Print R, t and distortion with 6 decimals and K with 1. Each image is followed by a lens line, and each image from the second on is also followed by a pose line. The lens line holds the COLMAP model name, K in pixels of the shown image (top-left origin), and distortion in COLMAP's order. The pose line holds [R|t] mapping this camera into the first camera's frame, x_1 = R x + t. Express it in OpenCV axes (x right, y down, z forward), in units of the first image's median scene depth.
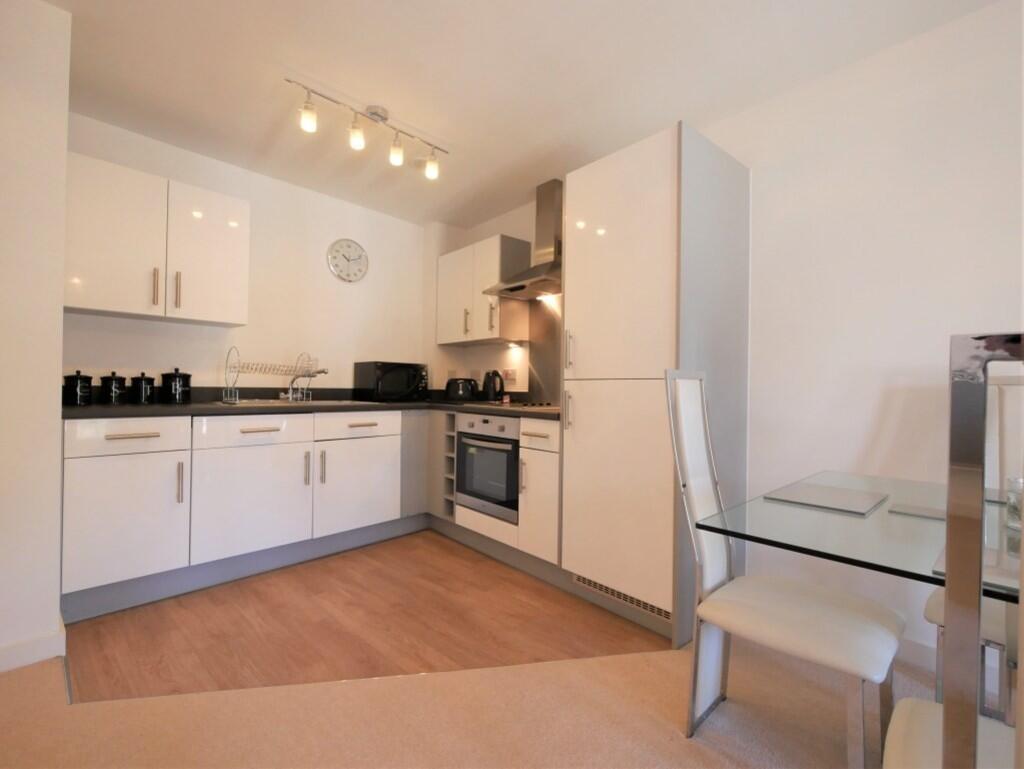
lens RADIAL K [[472.2, 0, 511.8], [0, 472.2, 386.5], [0, 0, 1]] dist [0.000098, 0.000145]
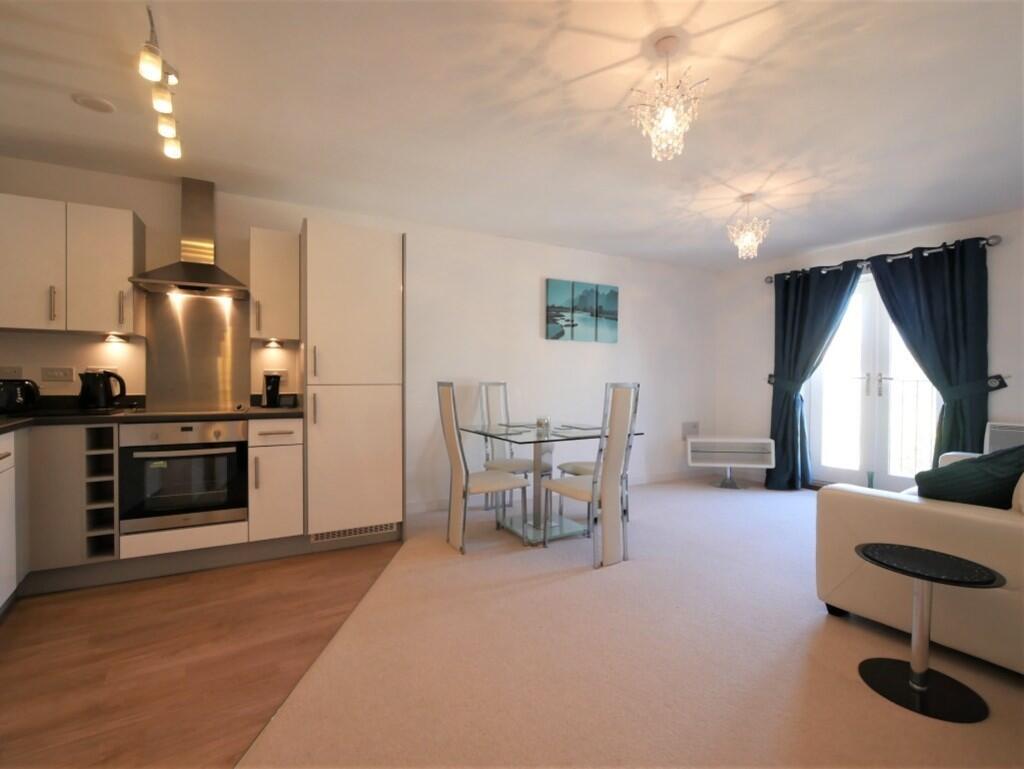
lens RADIAL K [[457.0, 0, 505.9], [0, 457.0, 386.9], [0, 0, 1]] dist [-0.002476, -0.000093]
pose [[0.215193, -0.026531, 0.976211, -0.785044], [-0.005485, 0.999582, 0.028375, -0.037910], [-0.976556, -0.011460, 0.214957, 0.186736]]
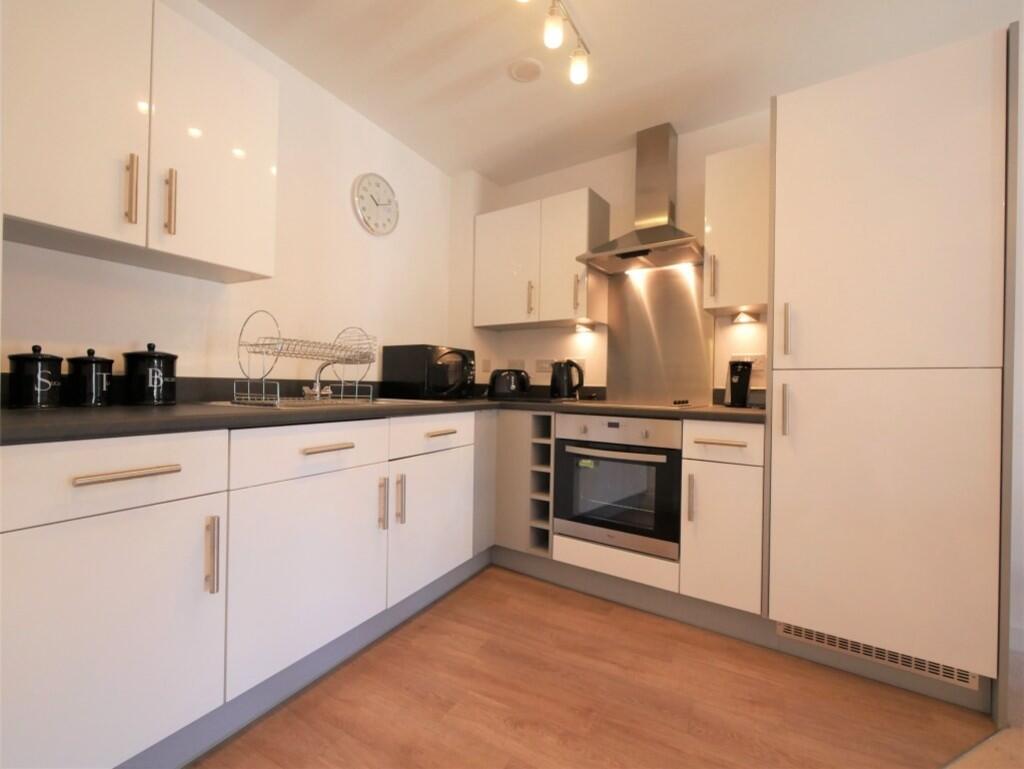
lens RADIAL K [[457.0, 0, 505.9], [0, 457.0, 386.9], [0, 0, 1]] dist [-0.002476, -0.000093]
pose [[0.969013, 0.001194, 0.247009, -0.396047], [-0.003476, 0.999955, 0.008802, 0.006885], [-0.246987, -0.009388, 0.968973, 0.327520]]
